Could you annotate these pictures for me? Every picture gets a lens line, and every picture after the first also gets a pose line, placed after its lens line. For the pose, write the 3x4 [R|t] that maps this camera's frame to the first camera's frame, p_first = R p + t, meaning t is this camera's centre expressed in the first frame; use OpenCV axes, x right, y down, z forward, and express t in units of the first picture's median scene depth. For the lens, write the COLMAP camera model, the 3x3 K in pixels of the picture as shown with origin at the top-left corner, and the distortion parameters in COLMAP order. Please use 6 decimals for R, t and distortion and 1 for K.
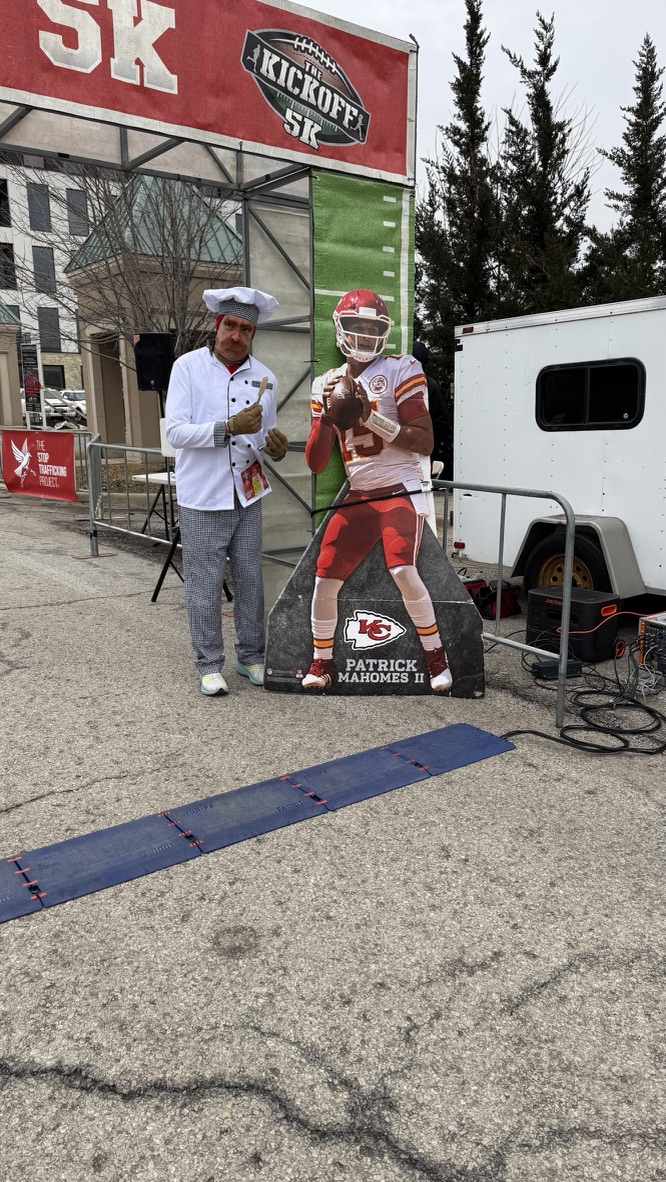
lens RADIAL K [[829.3, 0, 340.6], [0, 829.3, 589.8], [0, 0, 1]] dist [0.088503, -0.084414]
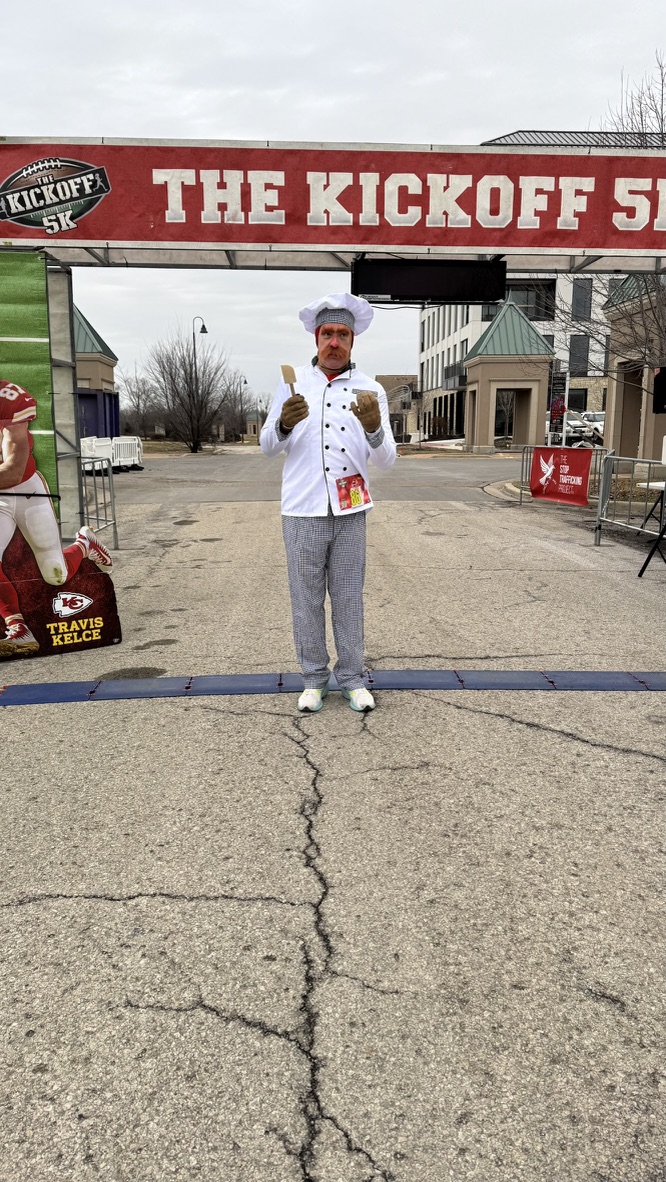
lens RADIAL K [[829.3, 0, 339.4], [0, 829.3, 571.6], [0, 0, 1]] dist [0.088503, -0.084414]
pose [[0.831537, 0.101052, -0.546201, 0.049263], [-0.125338, 0.992087, -0.007270, 0.038490], [0.541144, 0.074505, 0.837623, -0.174039]]
